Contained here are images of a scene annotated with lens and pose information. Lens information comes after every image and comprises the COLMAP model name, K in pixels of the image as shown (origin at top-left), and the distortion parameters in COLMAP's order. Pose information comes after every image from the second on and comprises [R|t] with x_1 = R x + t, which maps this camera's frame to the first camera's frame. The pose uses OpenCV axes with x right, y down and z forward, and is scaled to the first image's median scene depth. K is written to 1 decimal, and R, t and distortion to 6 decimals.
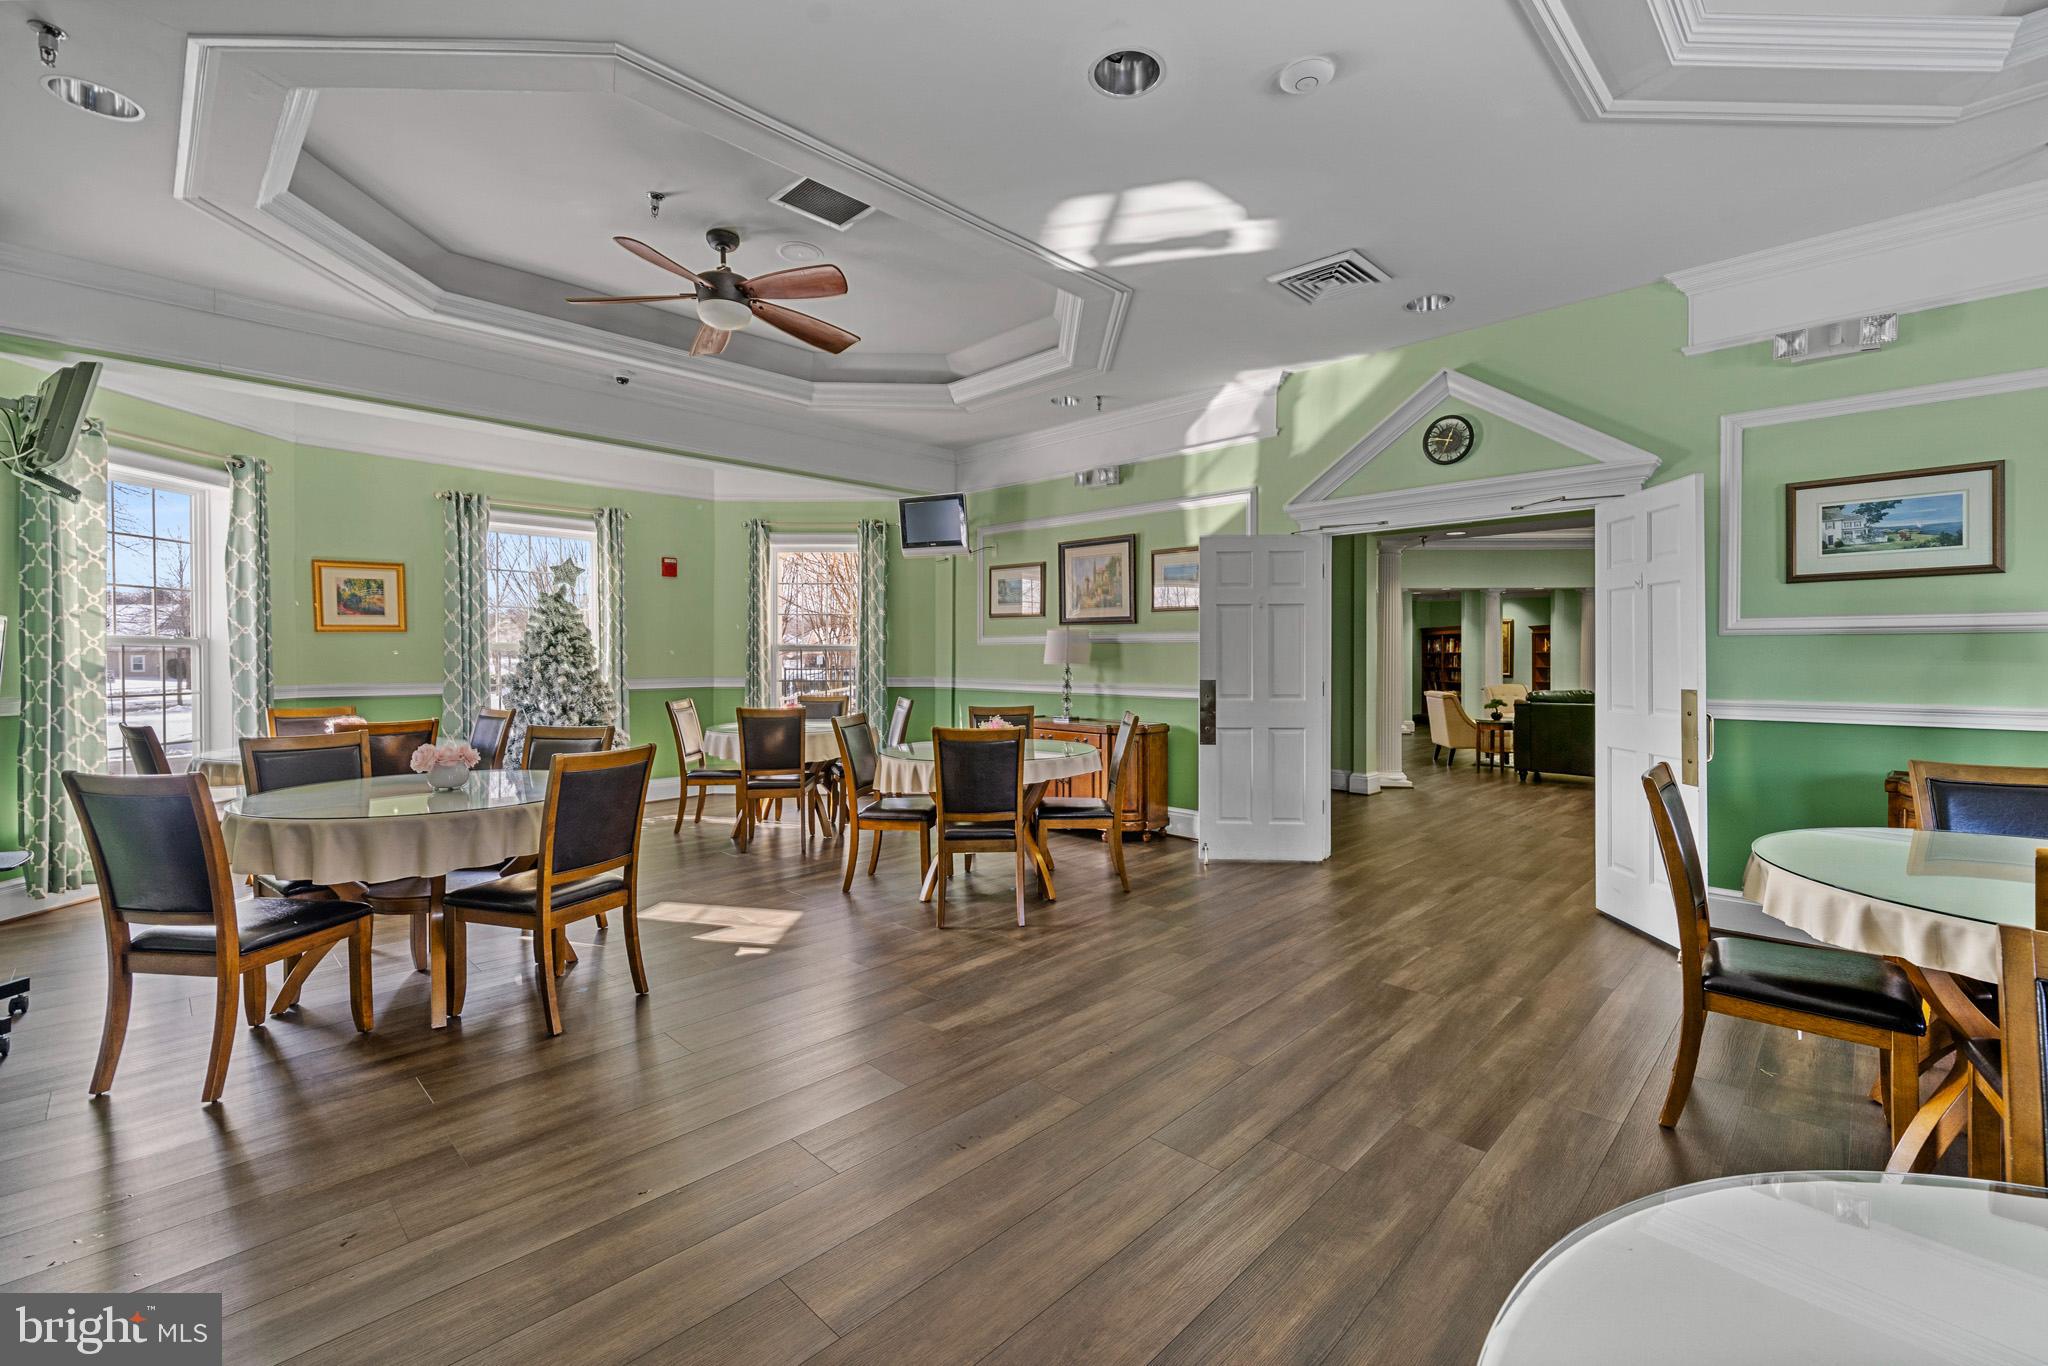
lens RADIAL K [[875.5, 0, 1022.6], [0, 875.5, 670.4], [0, 0, 1]] dist [-0.000301, -0.000063]
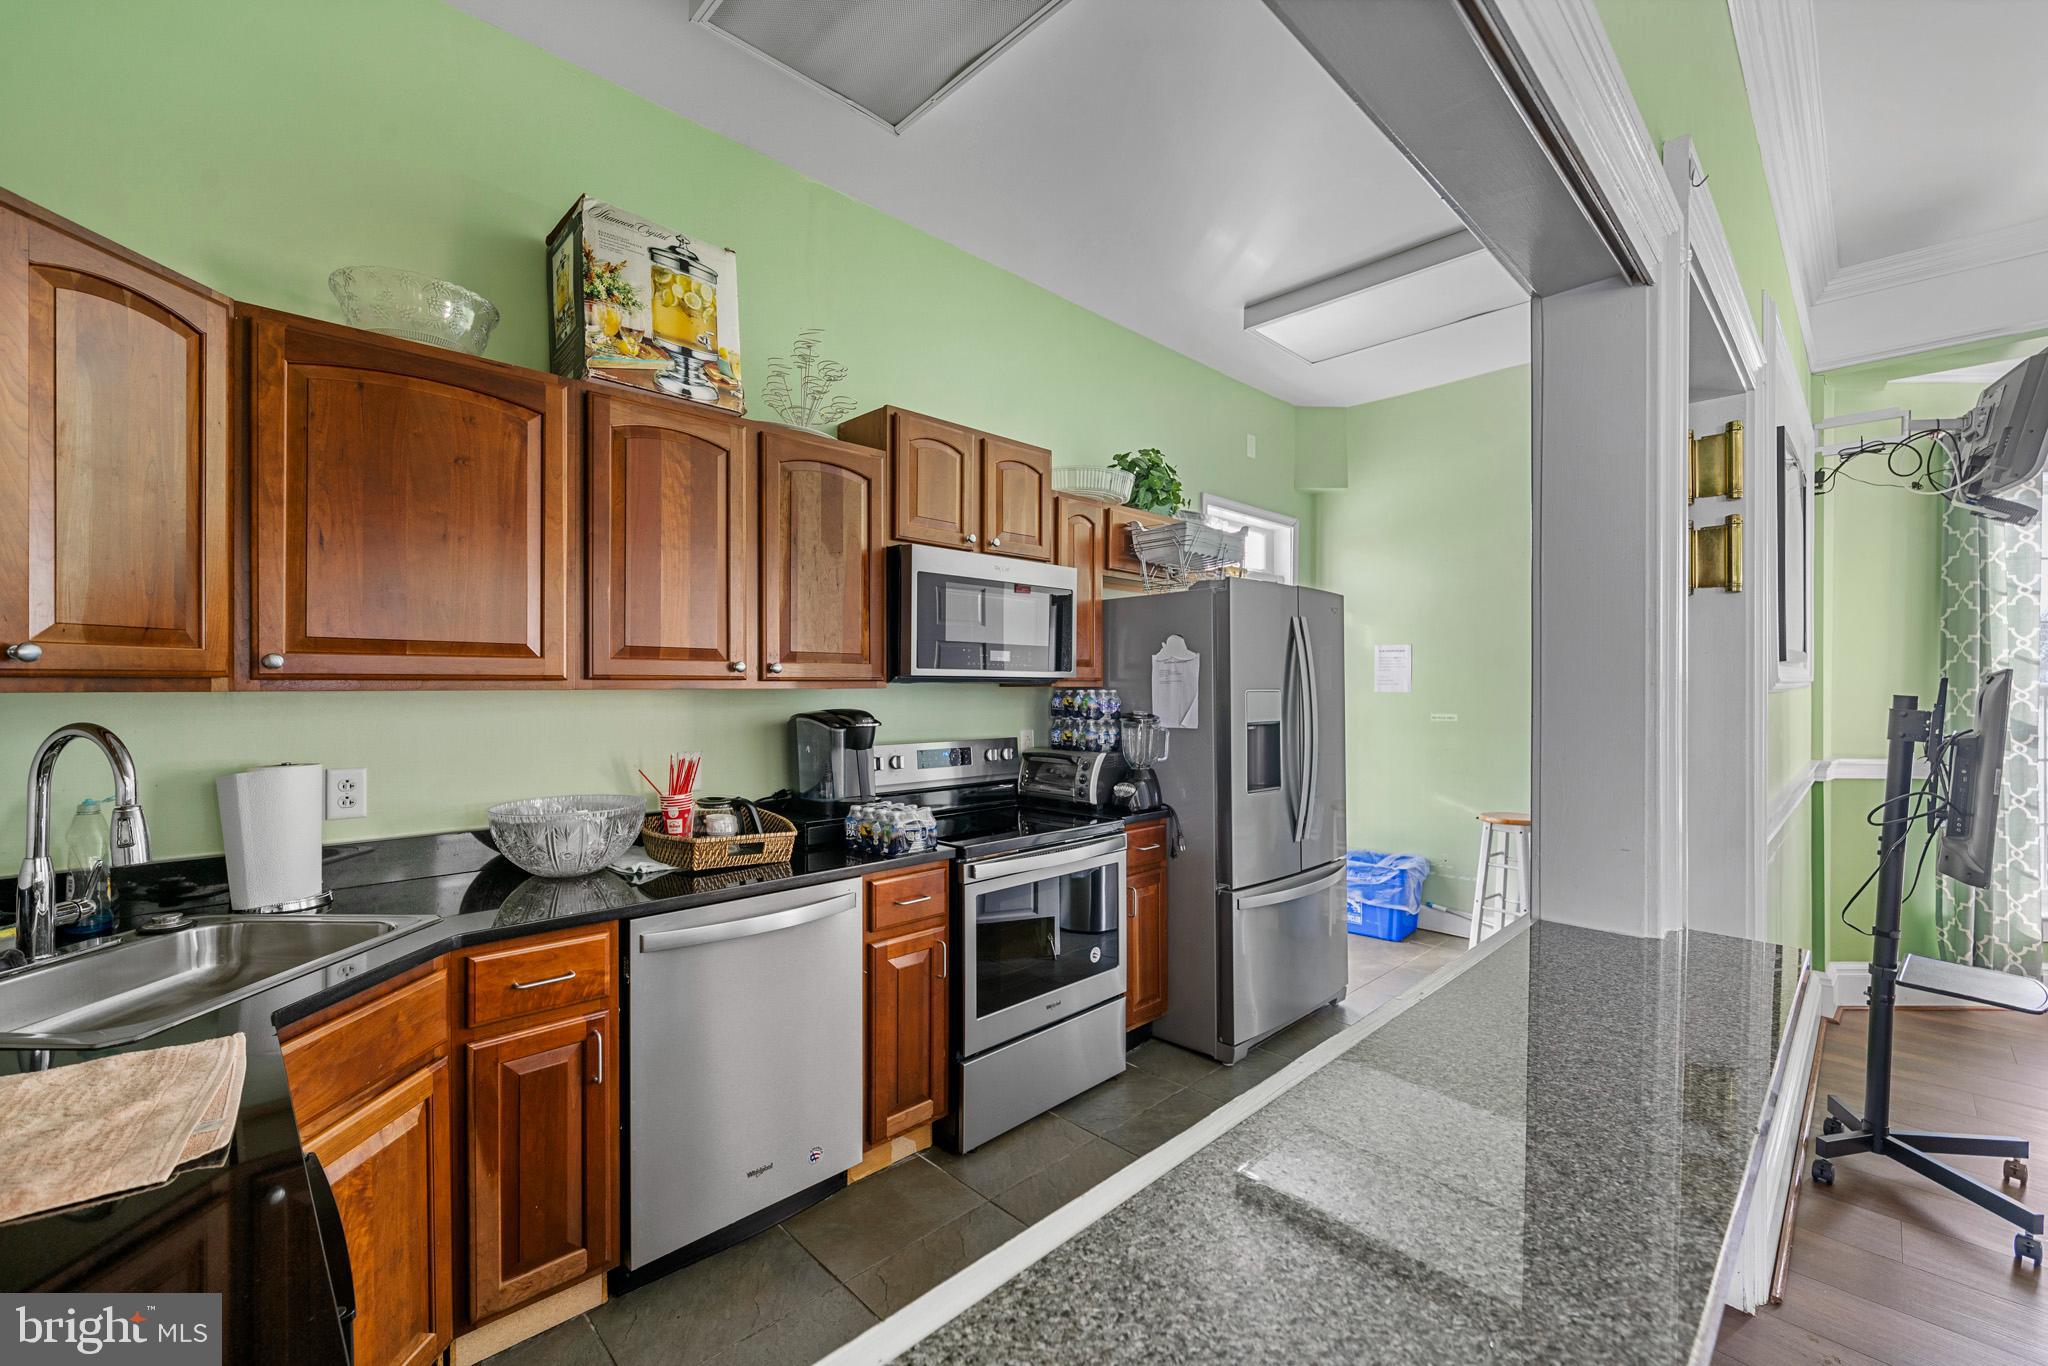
lens RADIAL K [[839.2, 0, 1024.0], [0, 839.2, 683.0], [0, 0, 1]] dist [0.000511, 0.000127]
pose [[-0.021401, -0.008670, -0.999733, -0.276169], [-0.009395, 0.999920, -0.008470, -0.030249], [0.999727, 0.009211, -0.021481, 0.092593]]
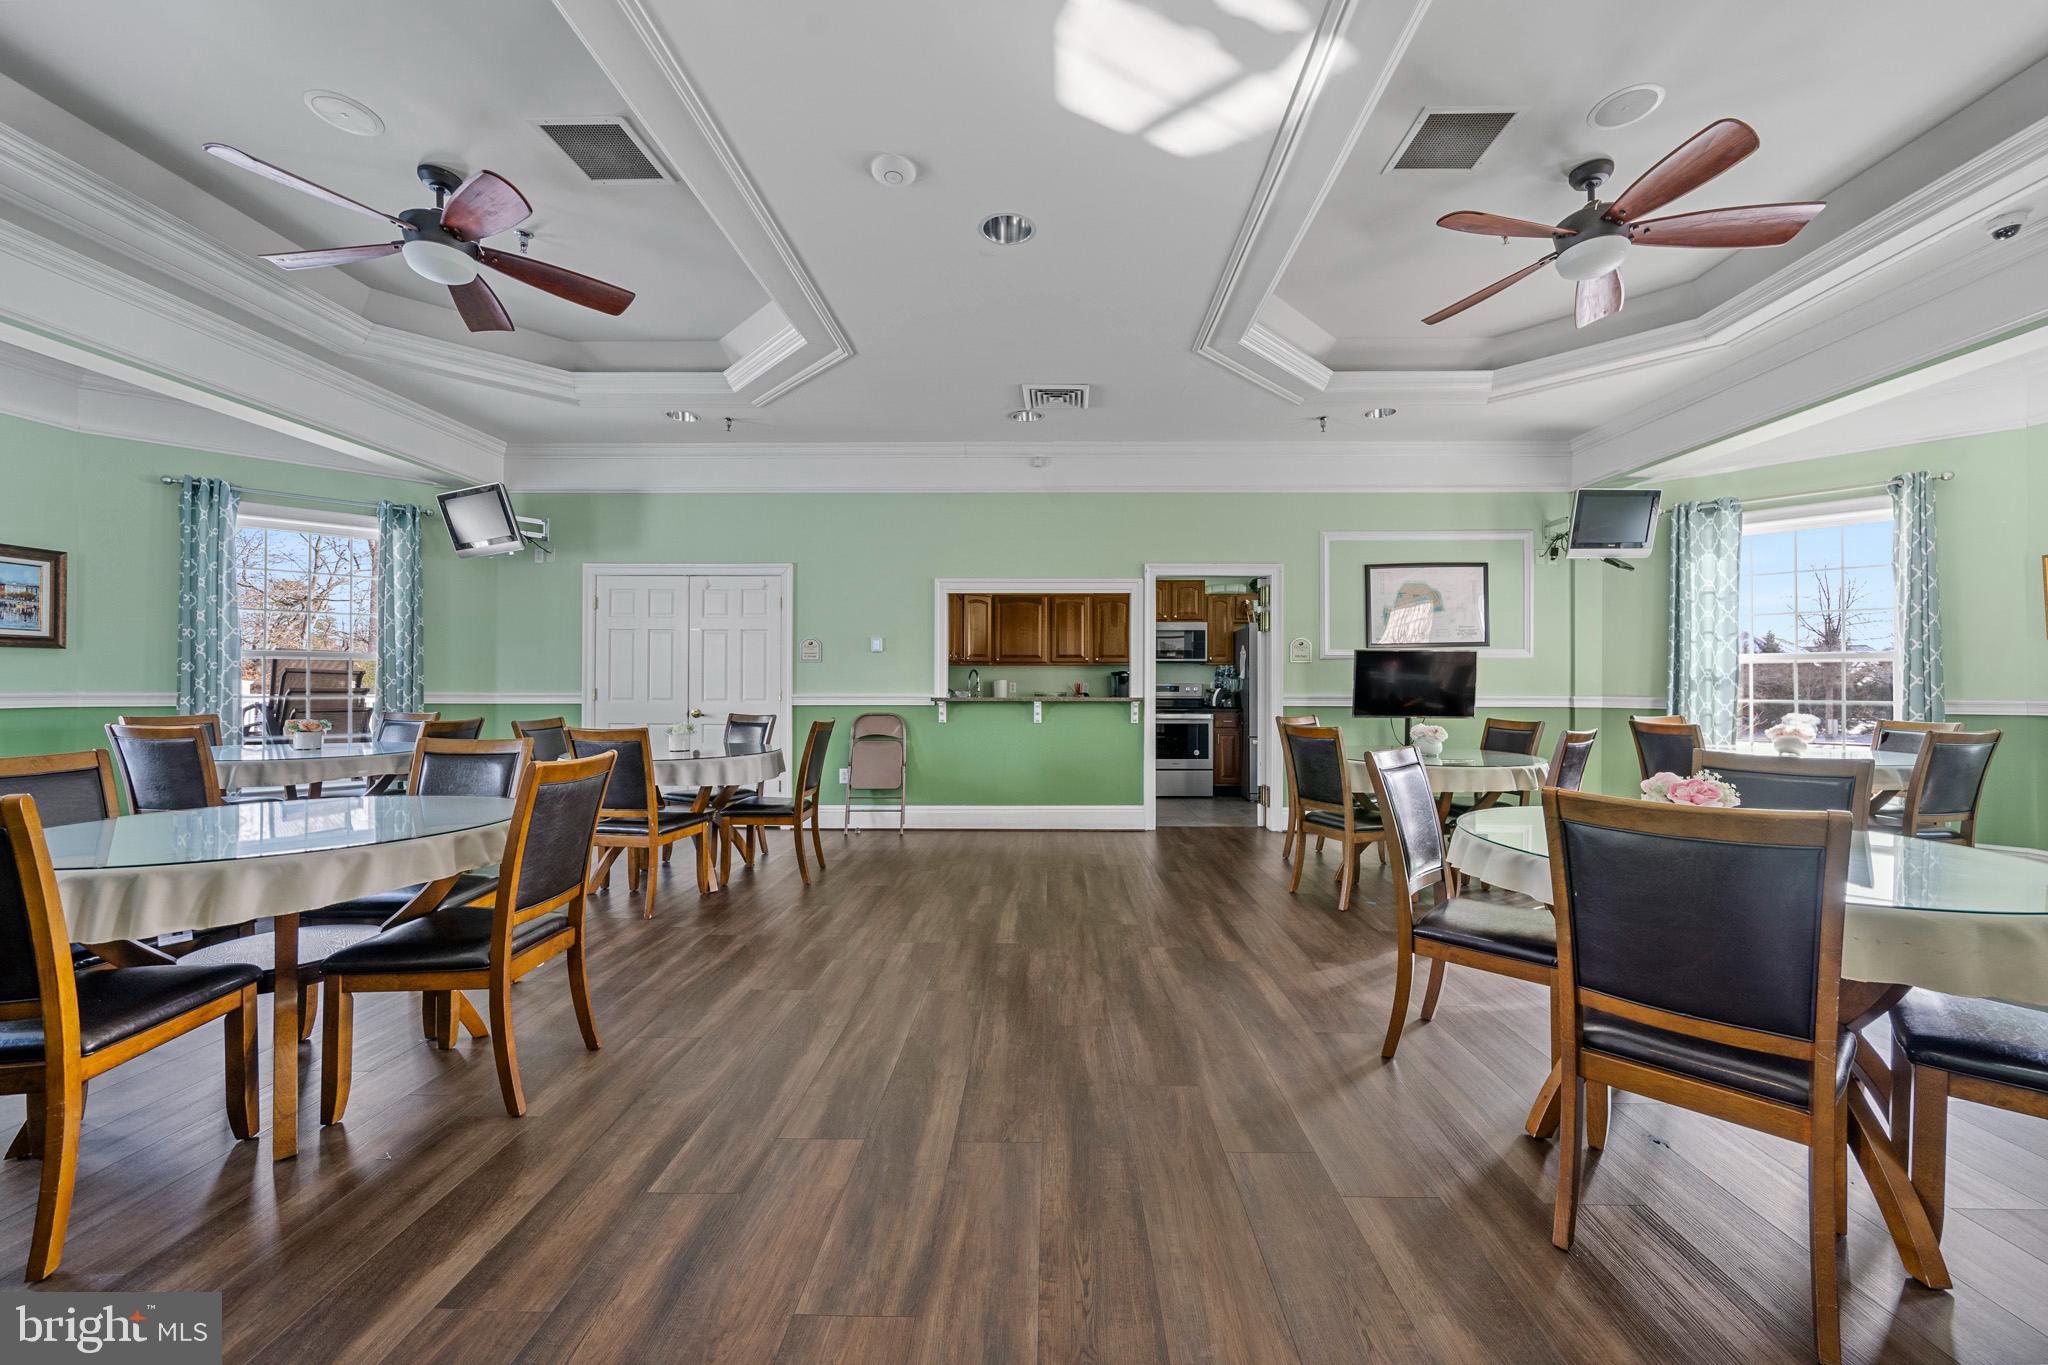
lens RADIAL K [[801.6, 0, 1033.7], [0, 801.6, 682.9], [0, 0, 1]] dist [-0.002197, -0.000221]
pose [[-0.735475, -0.002202, -0.677548, 0.565172], [-0.009421, 0.999931, 0.006977, -0.000628], [0.677486, 0.011514, -0.735446, 1.179149]]
